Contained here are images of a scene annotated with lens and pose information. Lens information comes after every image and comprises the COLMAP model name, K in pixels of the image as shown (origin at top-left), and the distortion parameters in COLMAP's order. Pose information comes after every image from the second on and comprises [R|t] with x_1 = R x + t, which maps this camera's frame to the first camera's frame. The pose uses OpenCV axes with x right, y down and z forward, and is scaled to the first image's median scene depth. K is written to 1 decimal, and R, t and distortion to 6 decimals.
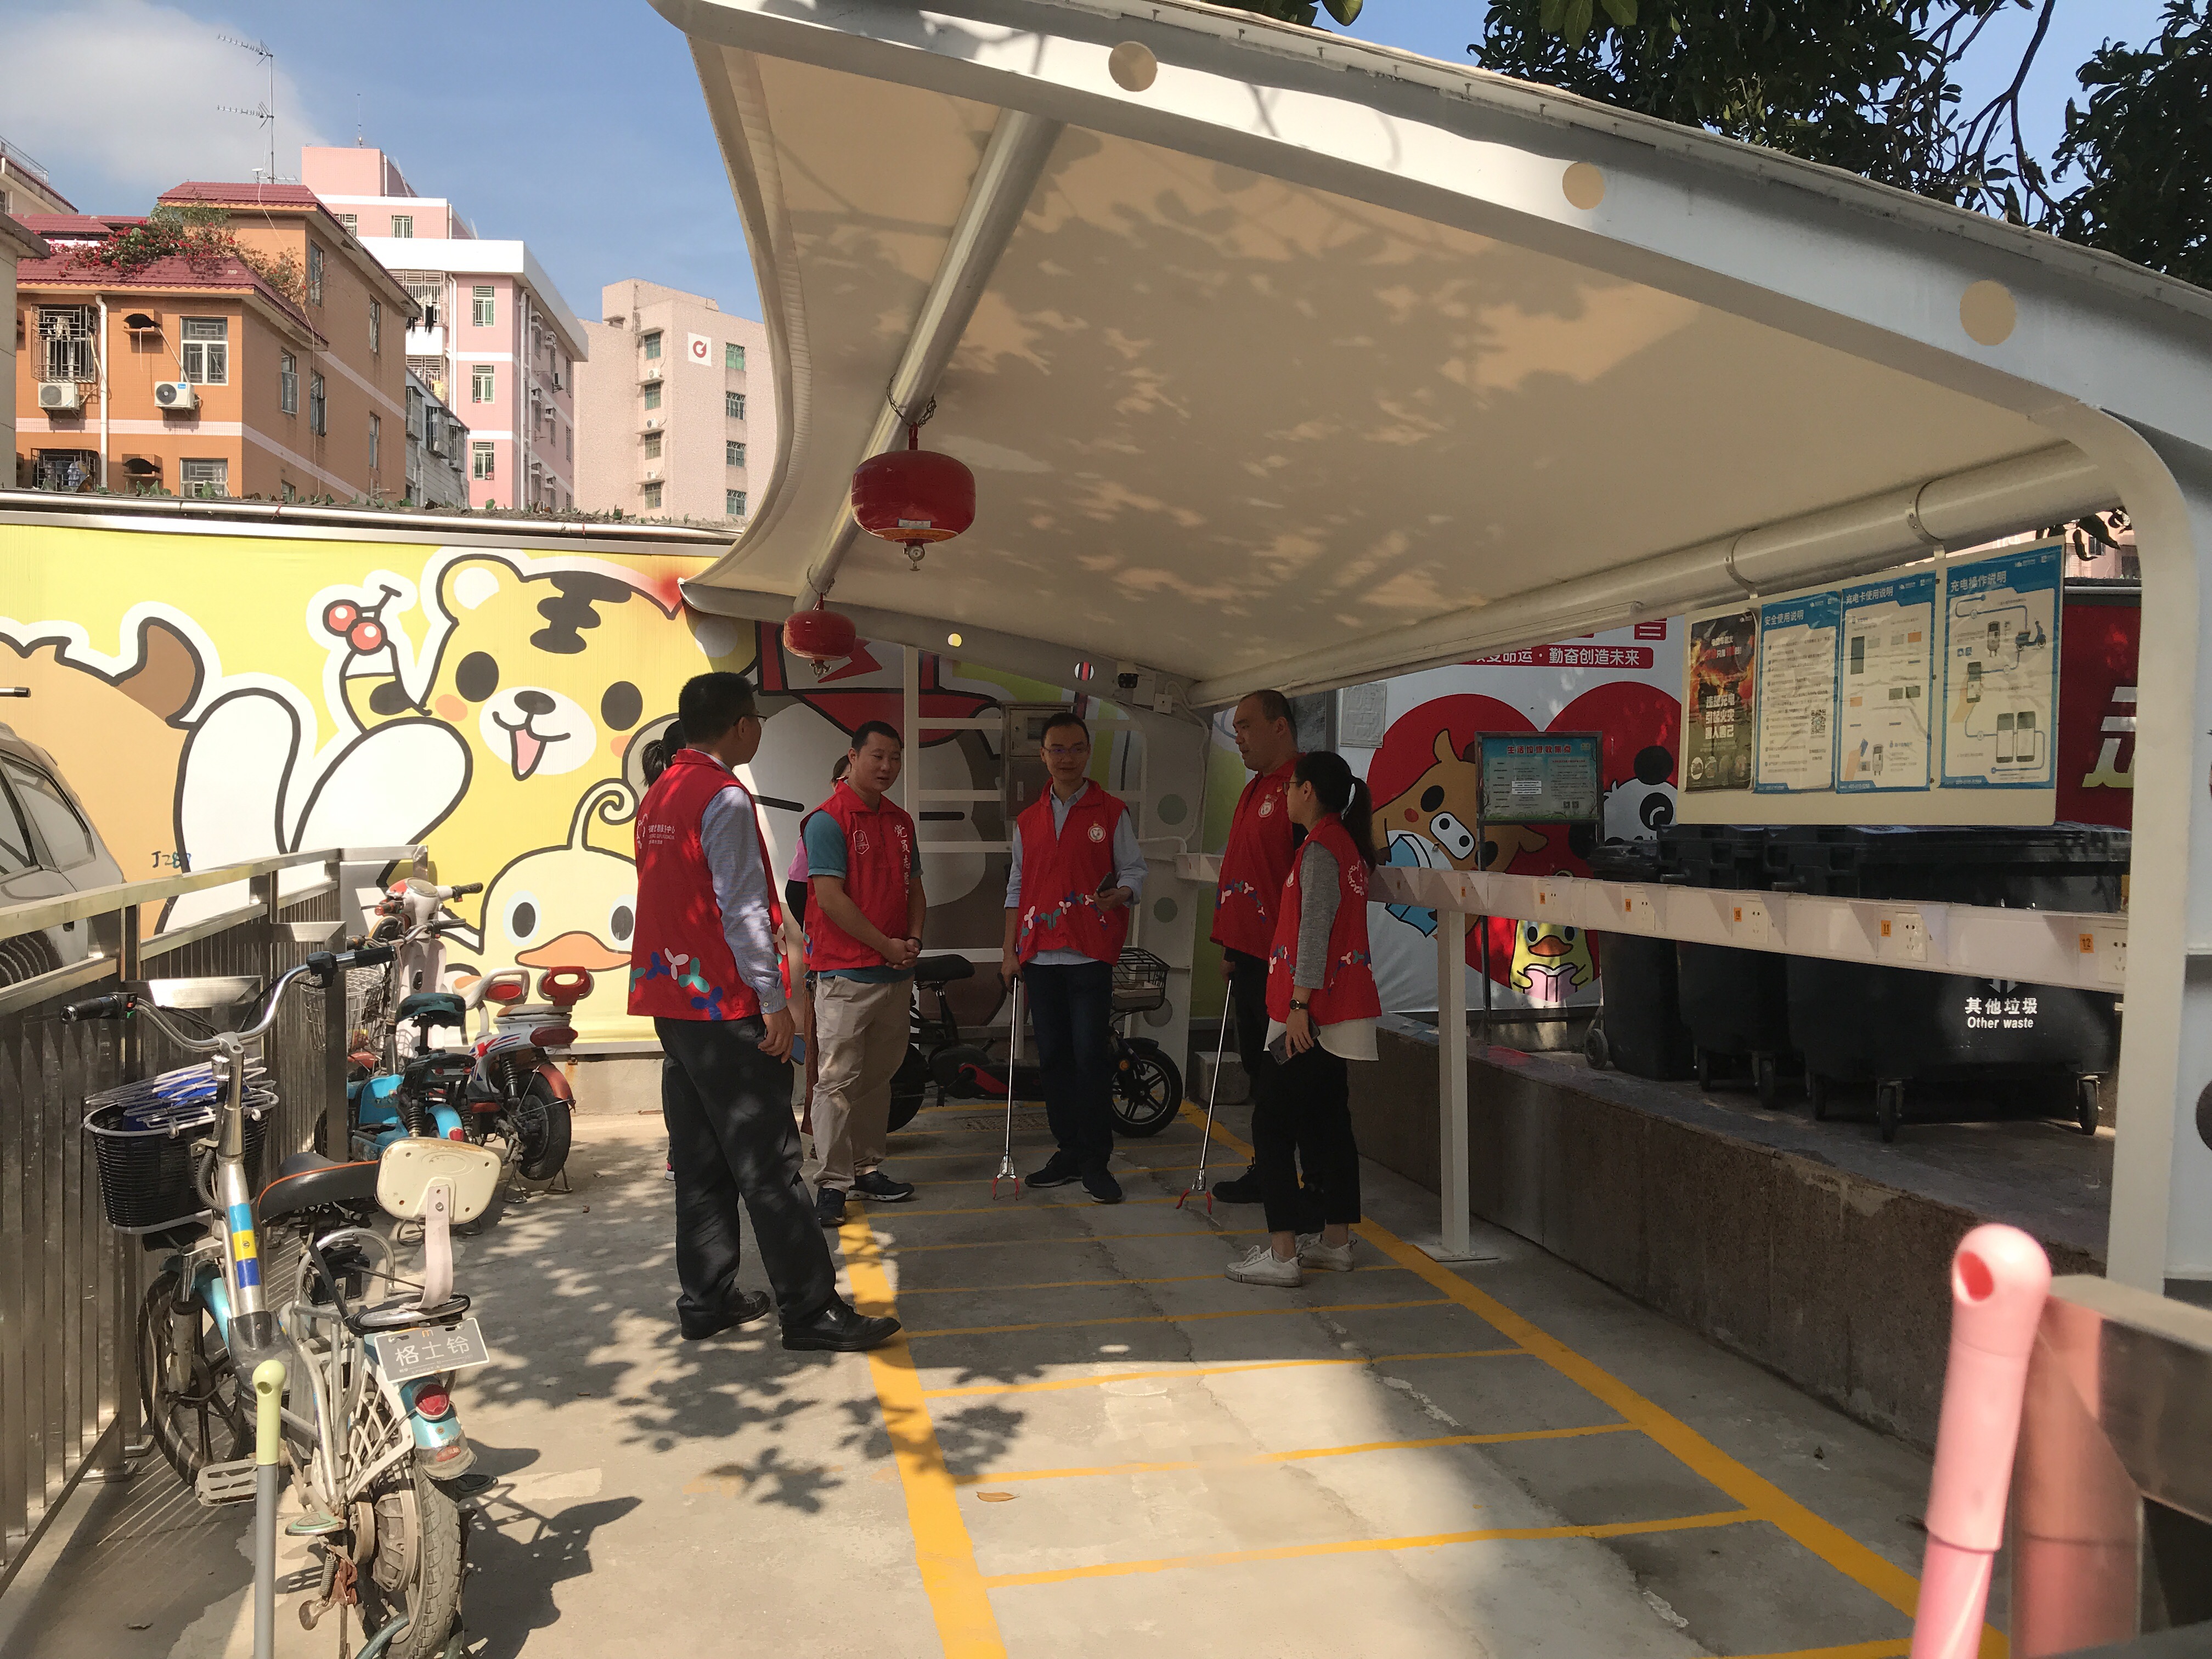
lens RADIAL K [[1790.6, 0, 1103.7], [0, 1790.6, 826.8], [0, 0, 1]] dist [0.007488, -0.011330]
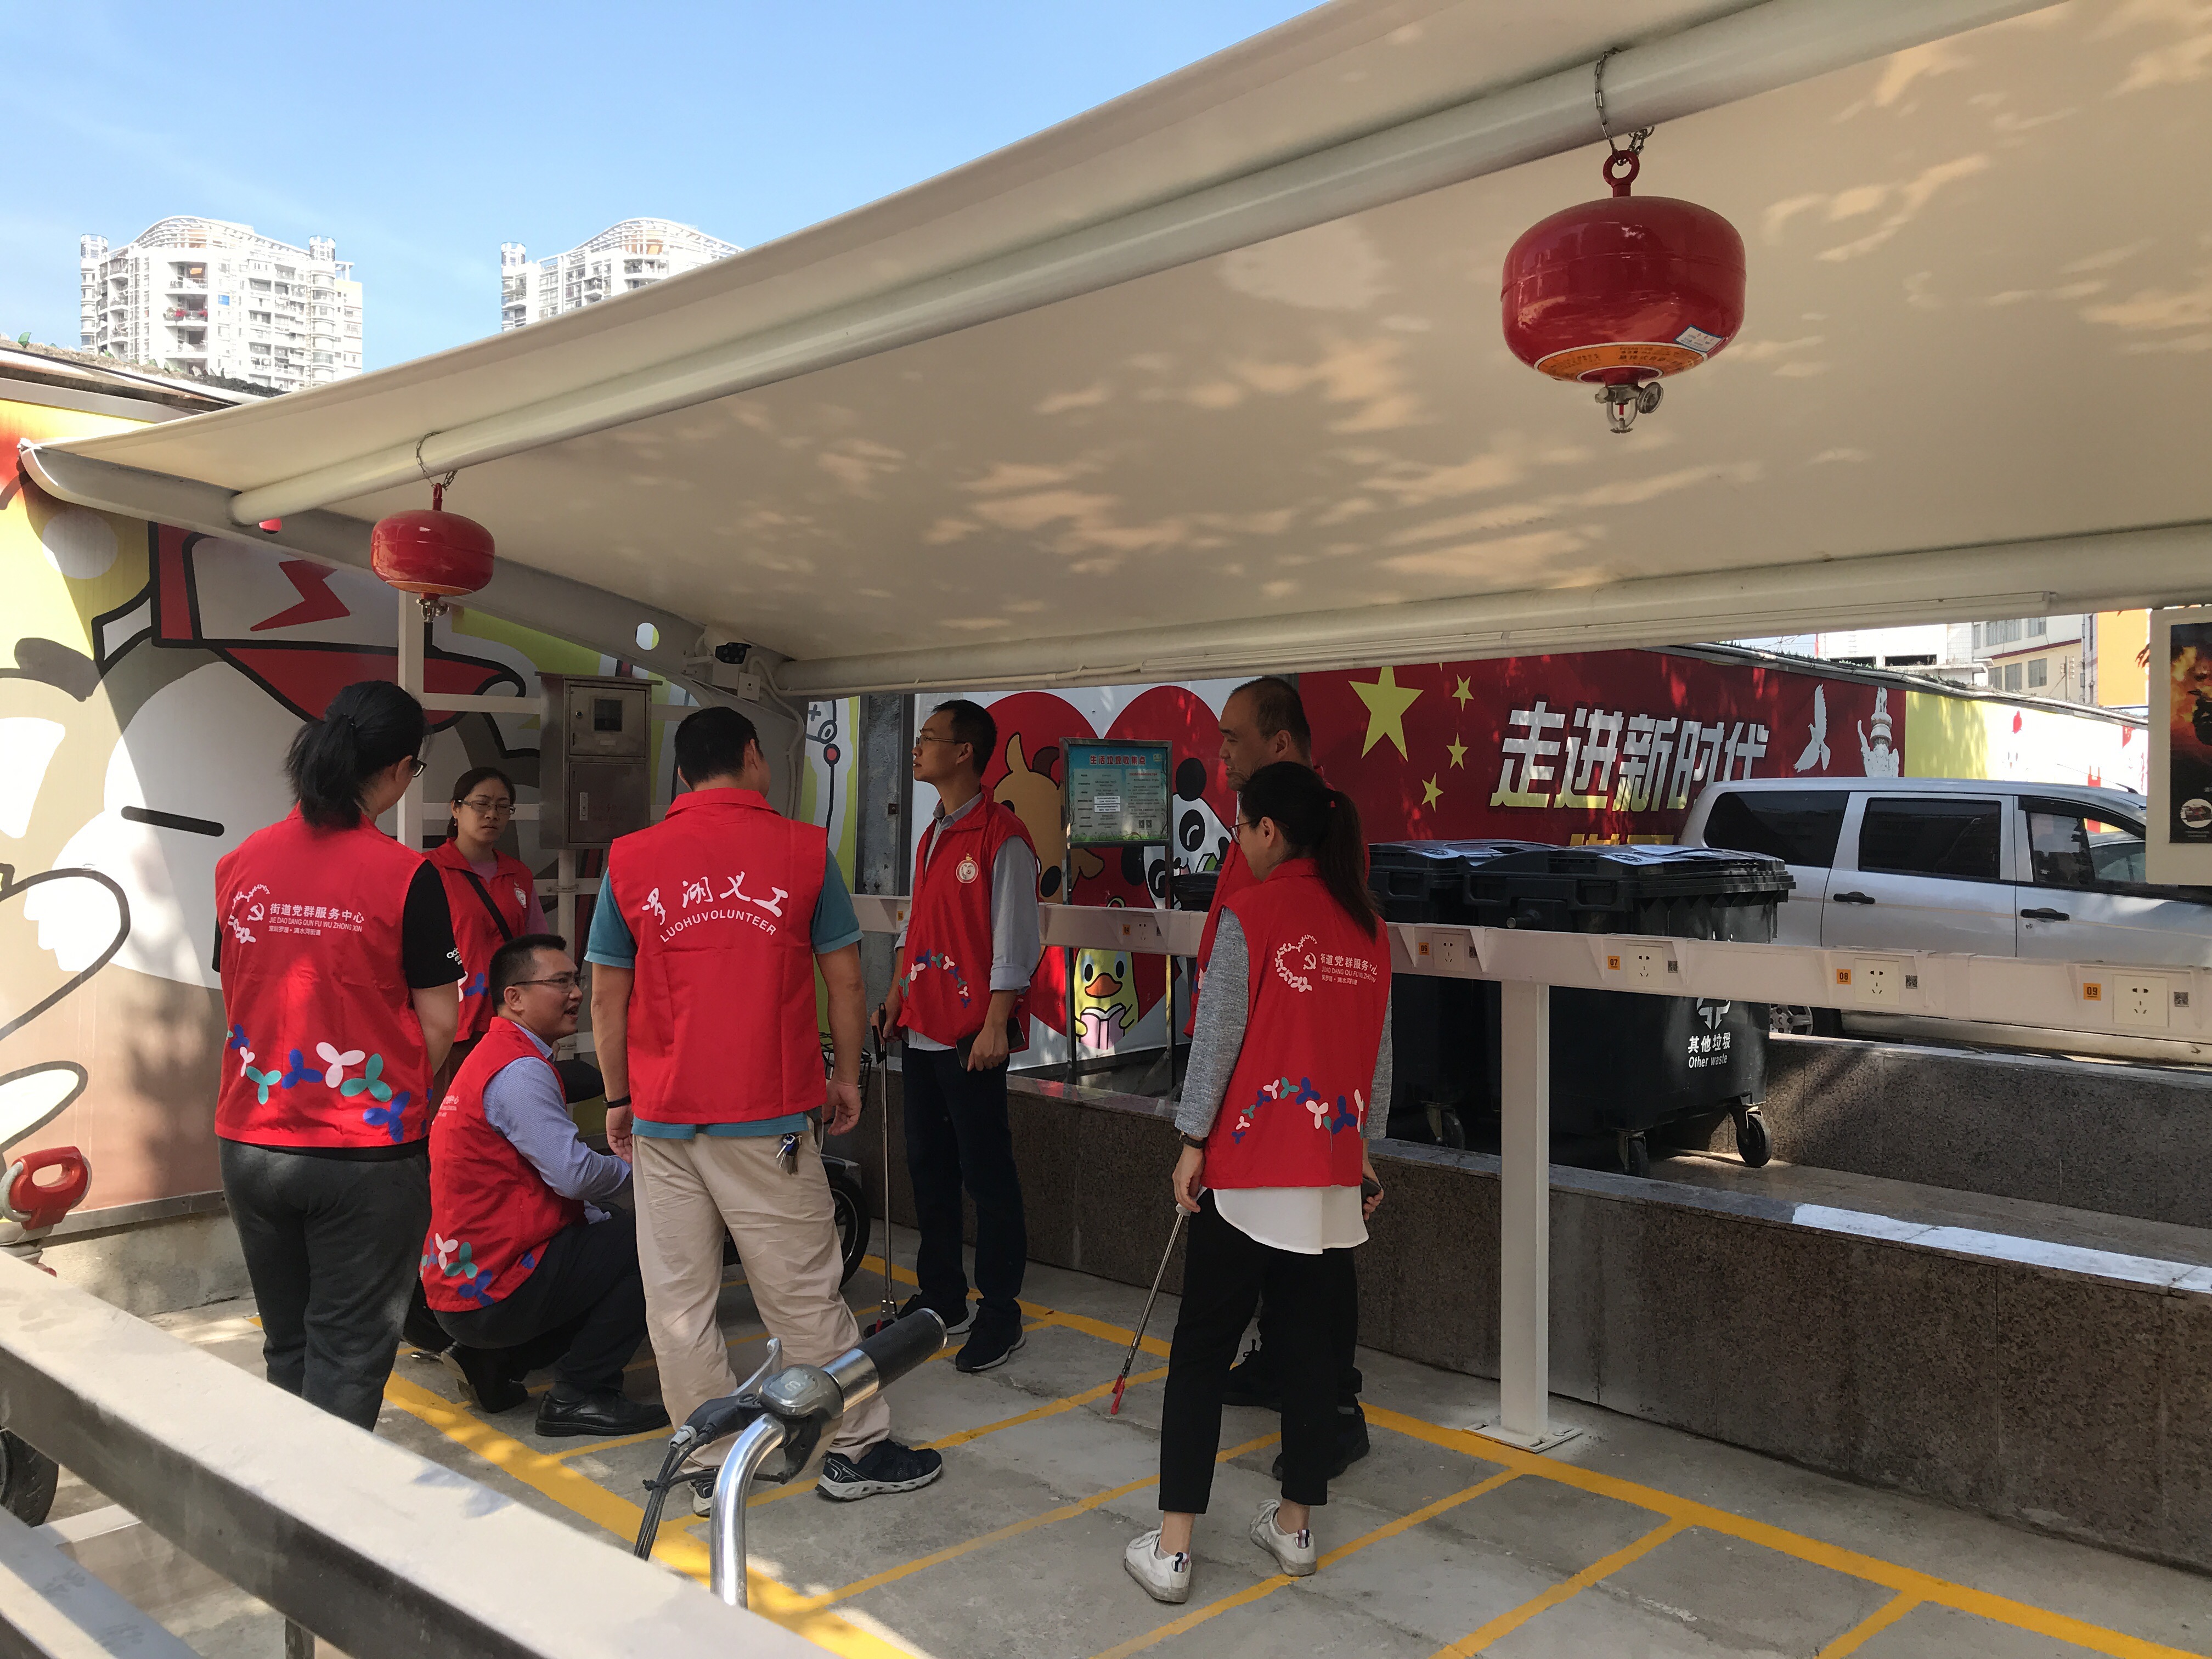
lens RADIAL K [[1790.6, 0, 1105.8], [0, 1790.6, 835.1], [0, 0, 1]] dist [0.007488, -0.011330]
pose [[0.847470, -0.000287, 0.530844, -0.239794], [-0.002887, 0.999983, 0.005150, -0.012550], [-0.530836, -0.005897, 0.847454, 0.304881]]
